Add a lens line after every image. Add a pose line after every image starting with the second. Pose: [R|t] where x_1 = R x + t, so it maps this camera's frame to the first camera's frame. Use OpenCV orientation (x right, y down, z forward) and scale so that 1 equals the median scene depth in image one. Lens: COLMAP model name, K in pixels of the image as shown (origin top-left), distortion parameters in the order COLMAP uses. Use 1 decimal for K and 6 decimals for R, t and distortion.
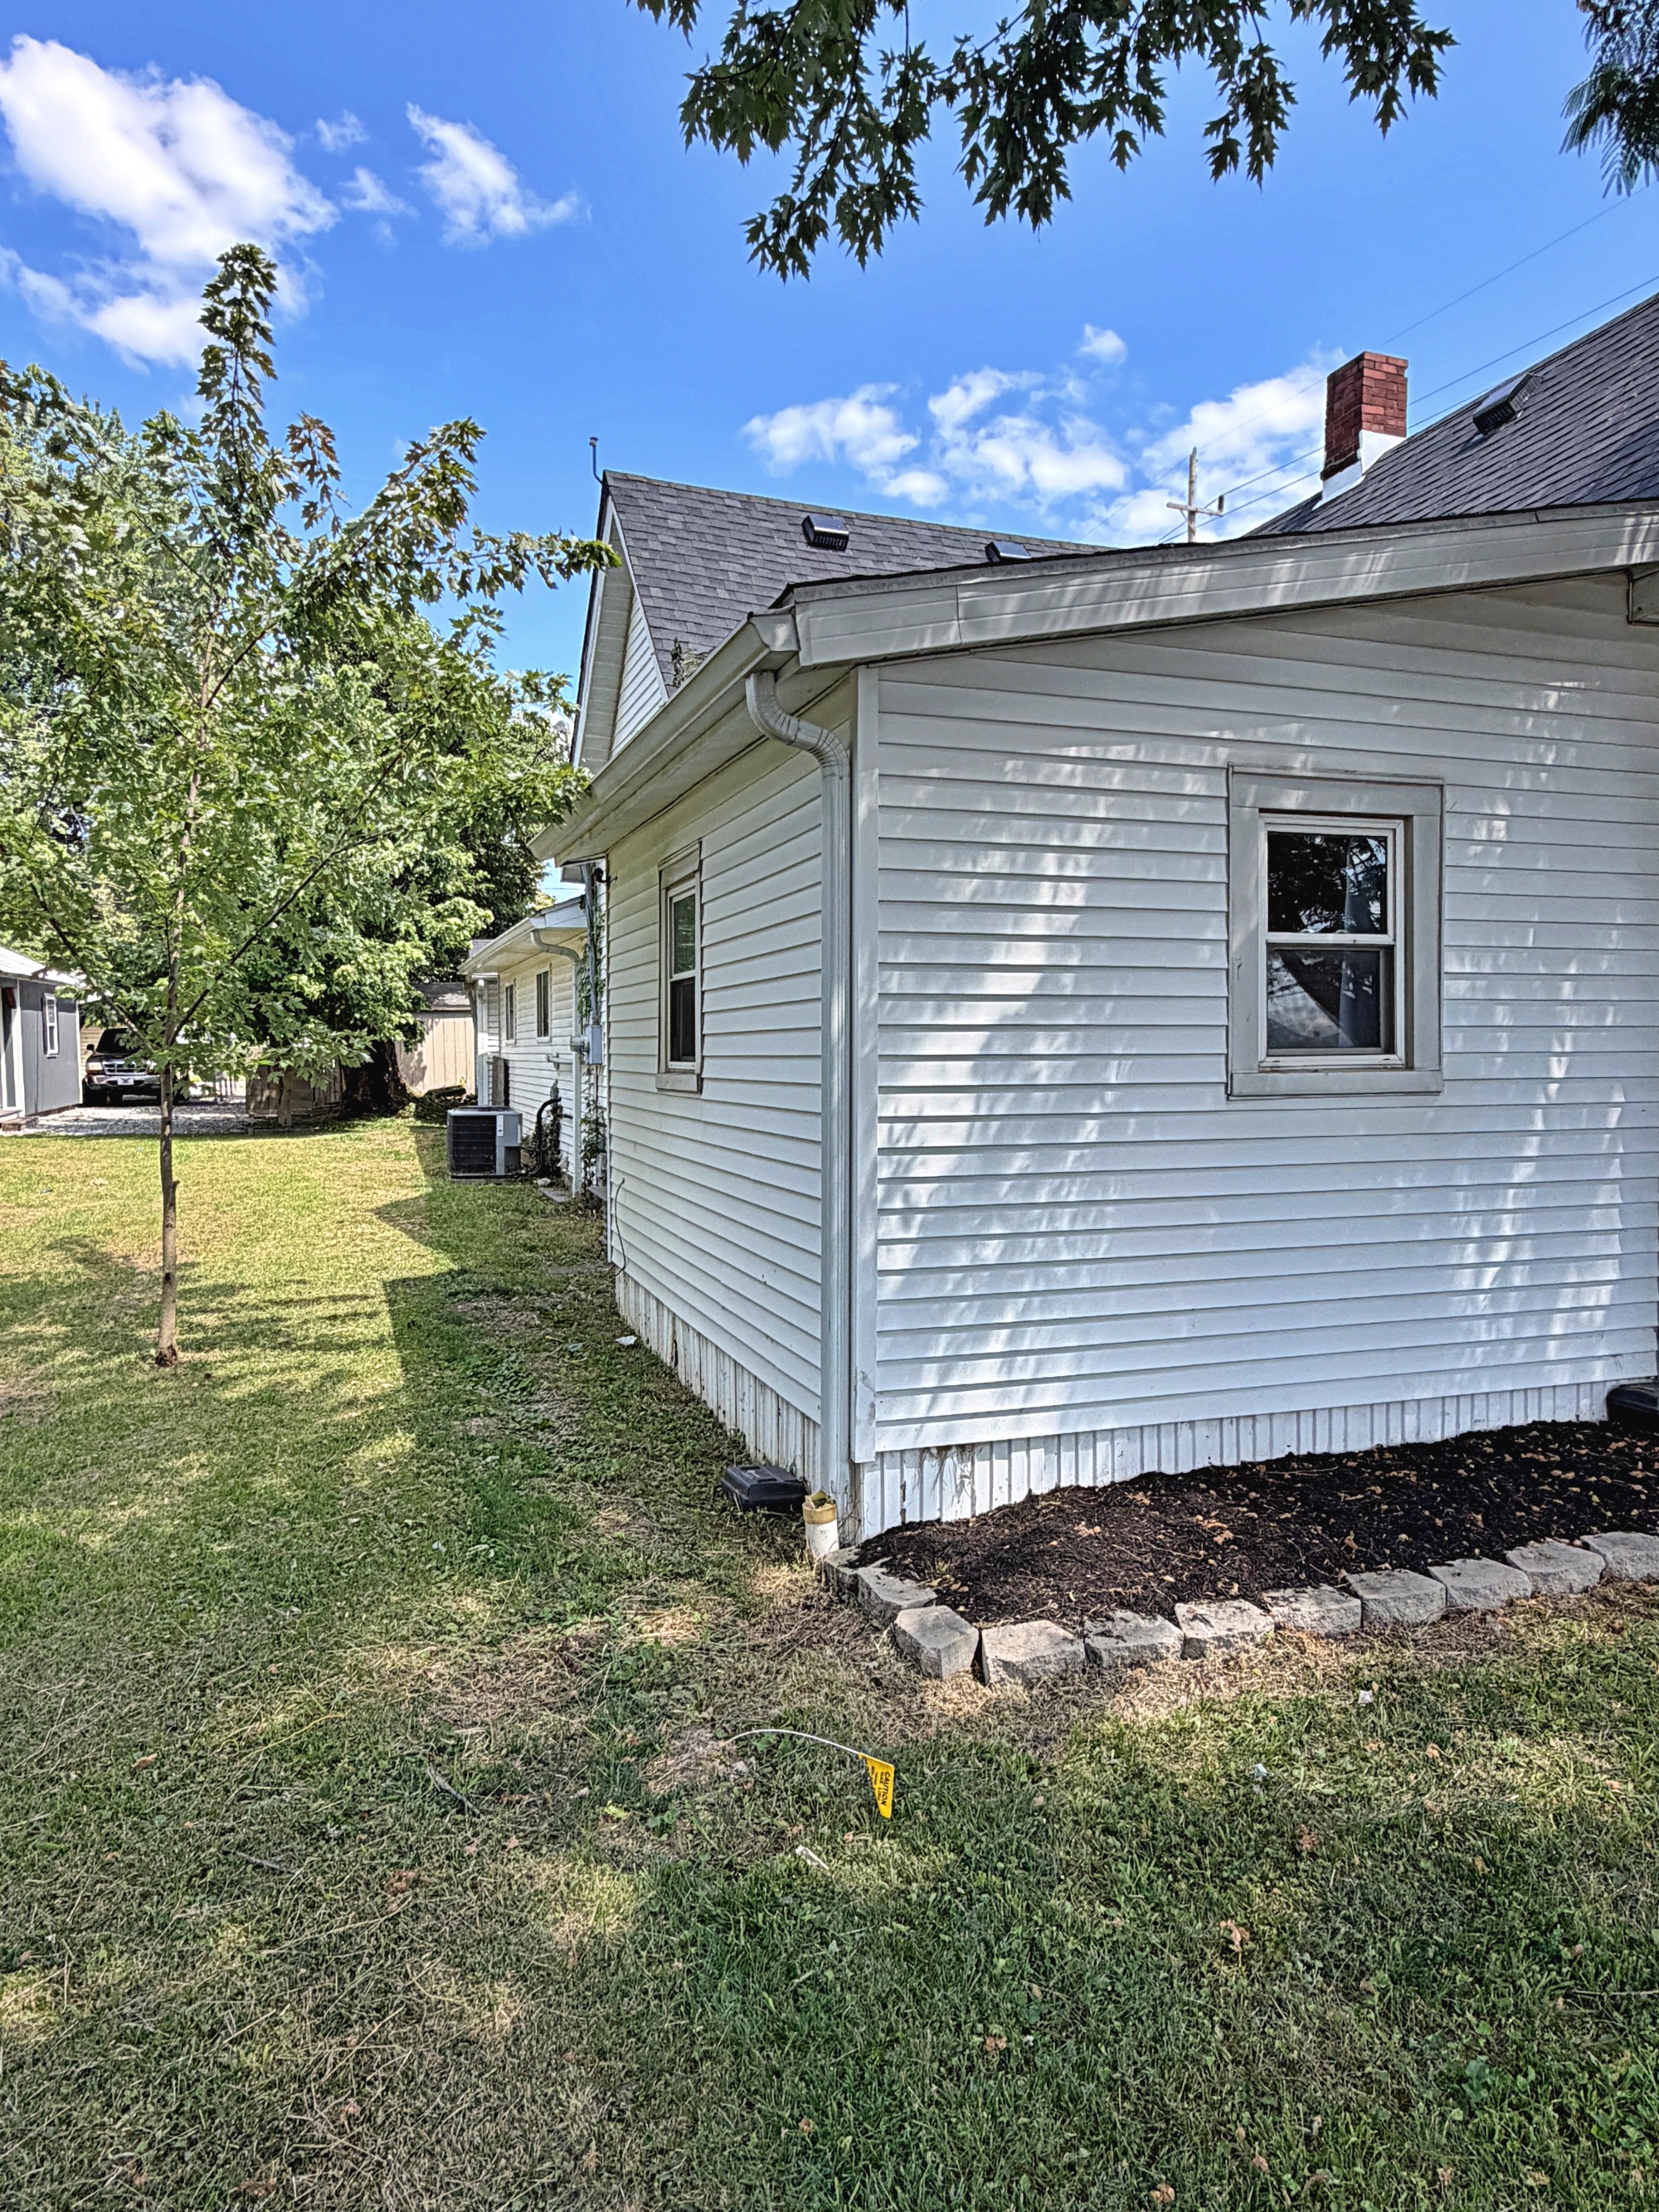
lens RADIAL K [[1400.3, 0, 826.4], [0, 1400.3, 1107.3], [0, 0, 1]] dist [-0.005297, -0.008091]
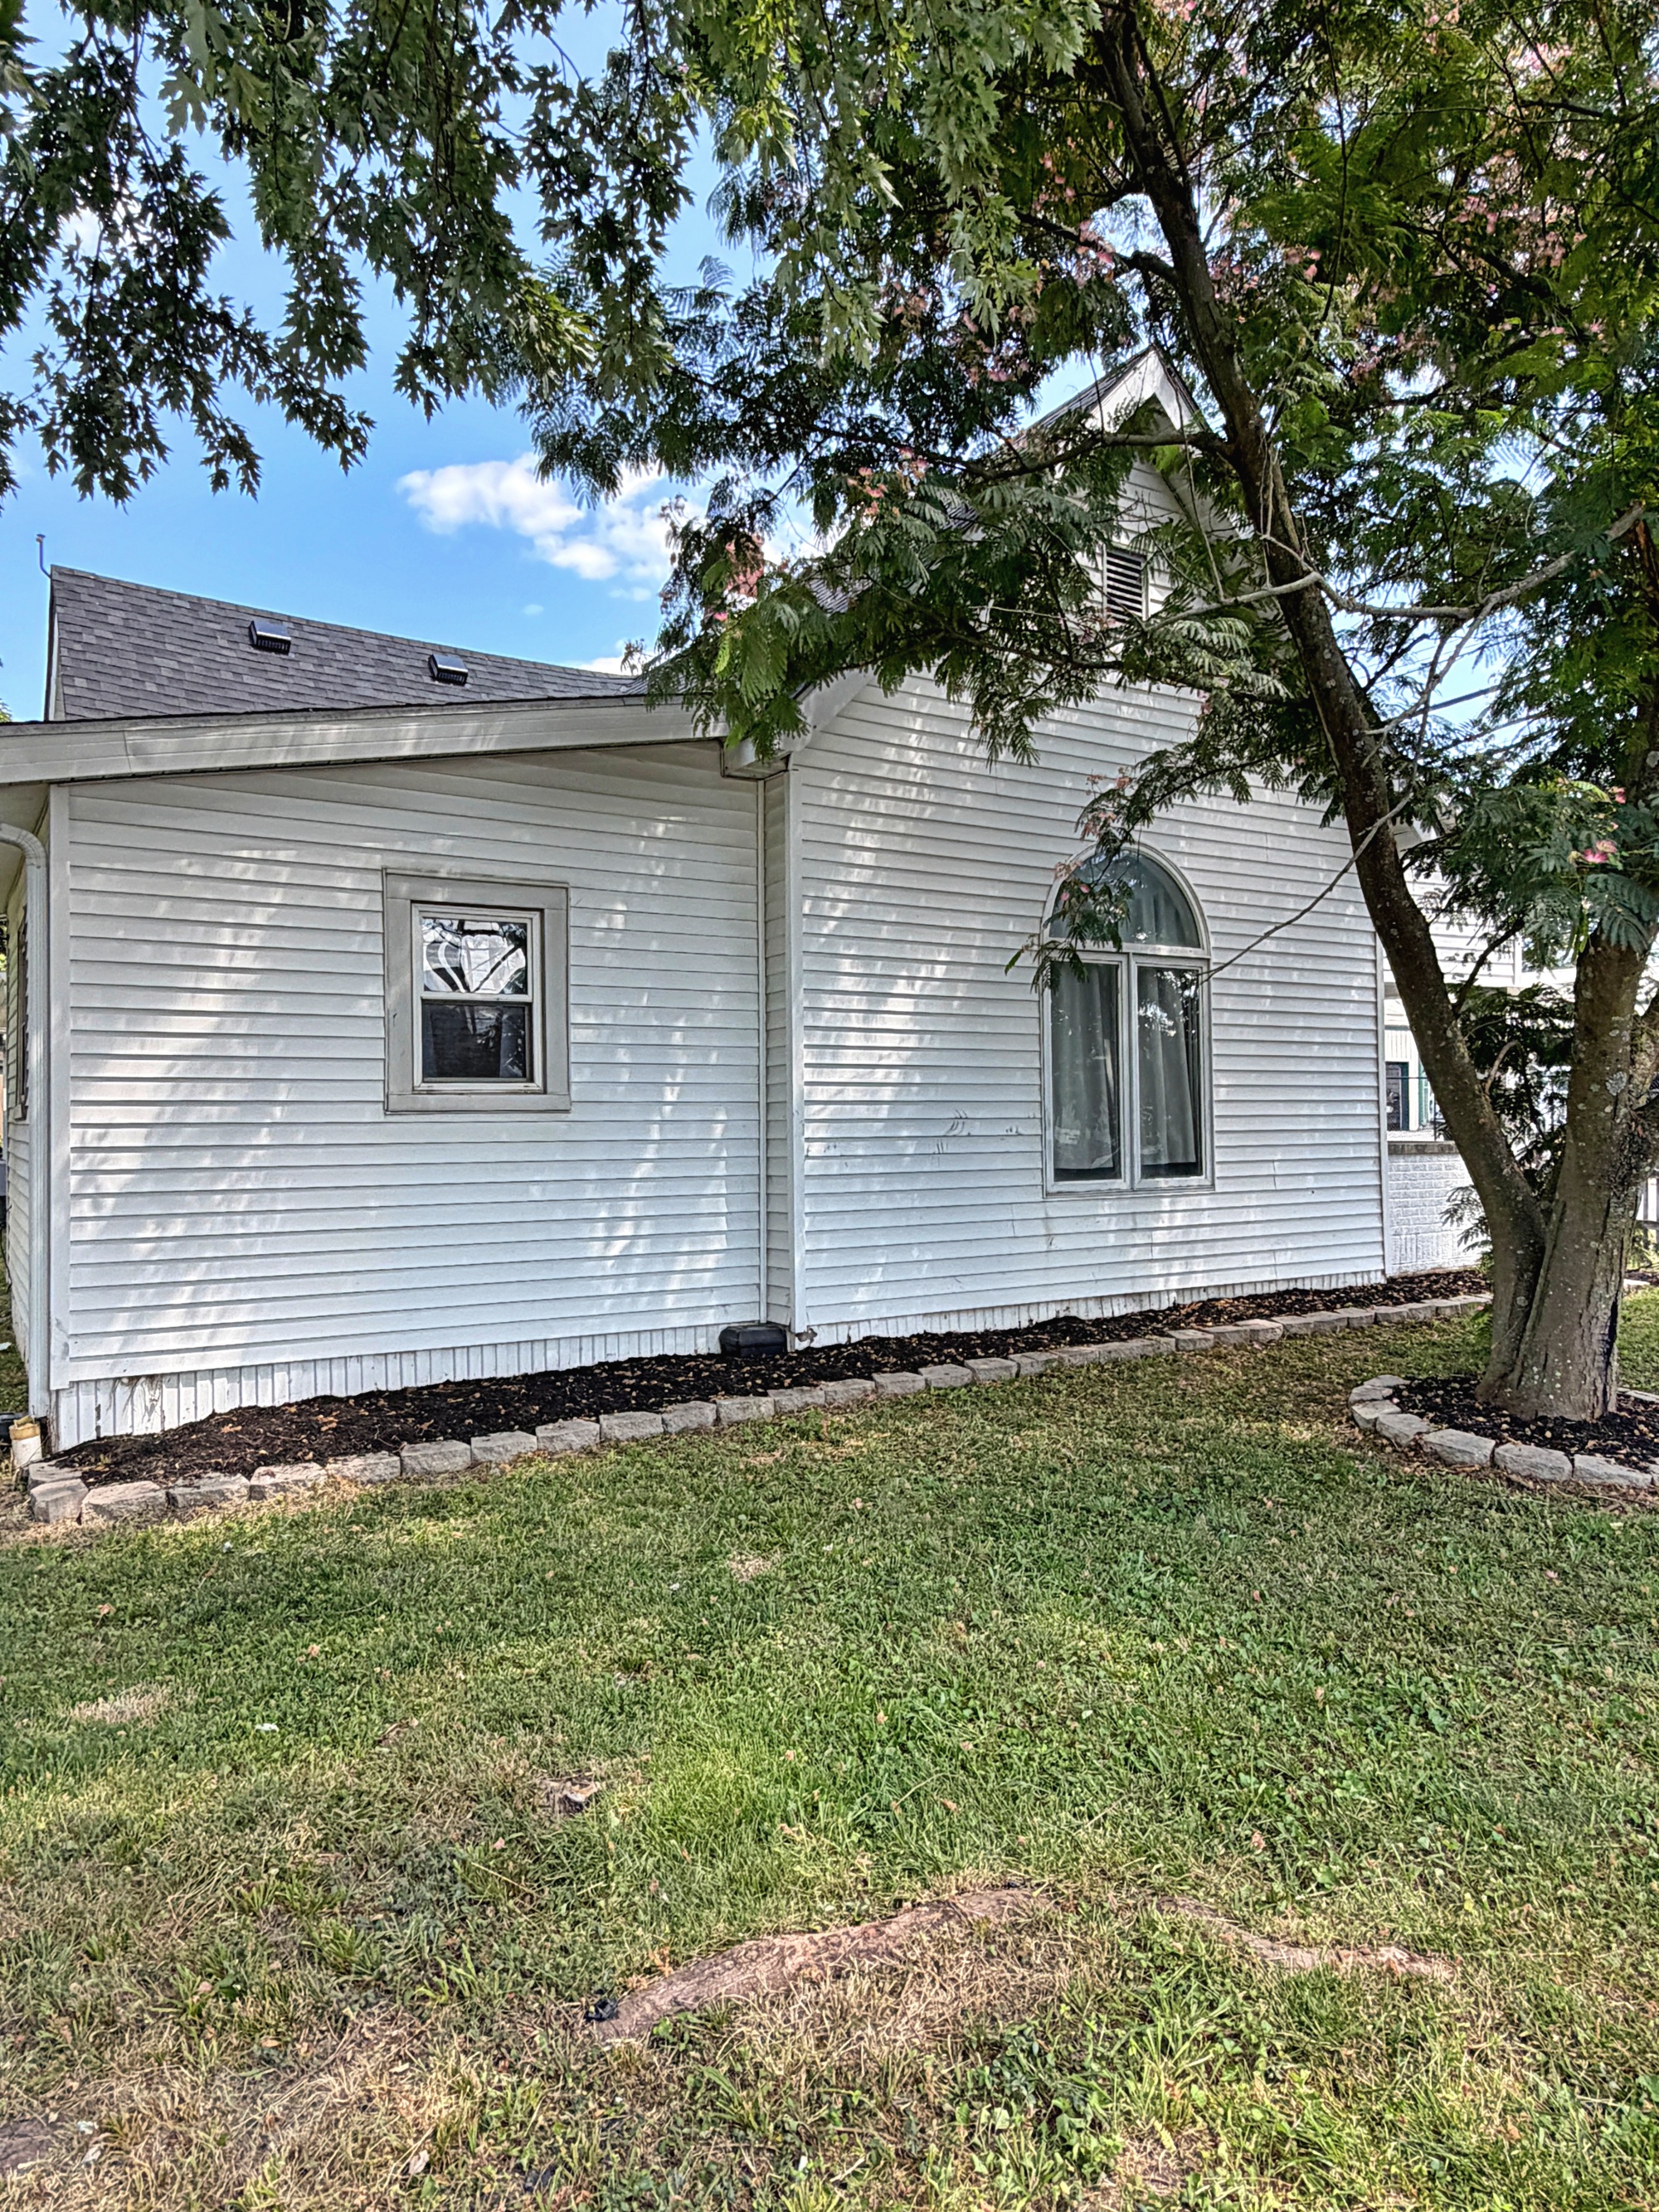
lens RADIAL K [[1400.3, 0, 839.2], [0, 1400.3, 1110.6], [0, 0, 1]] dist [-0.005297, -0.008091]
pose [[0.970147, 0.000729, 0.242515, 0.383331], [0.010251, 0.998978, -0.044010, 0.055047], [-0.242300, 0.045182, 0.969149, -0.411002]]
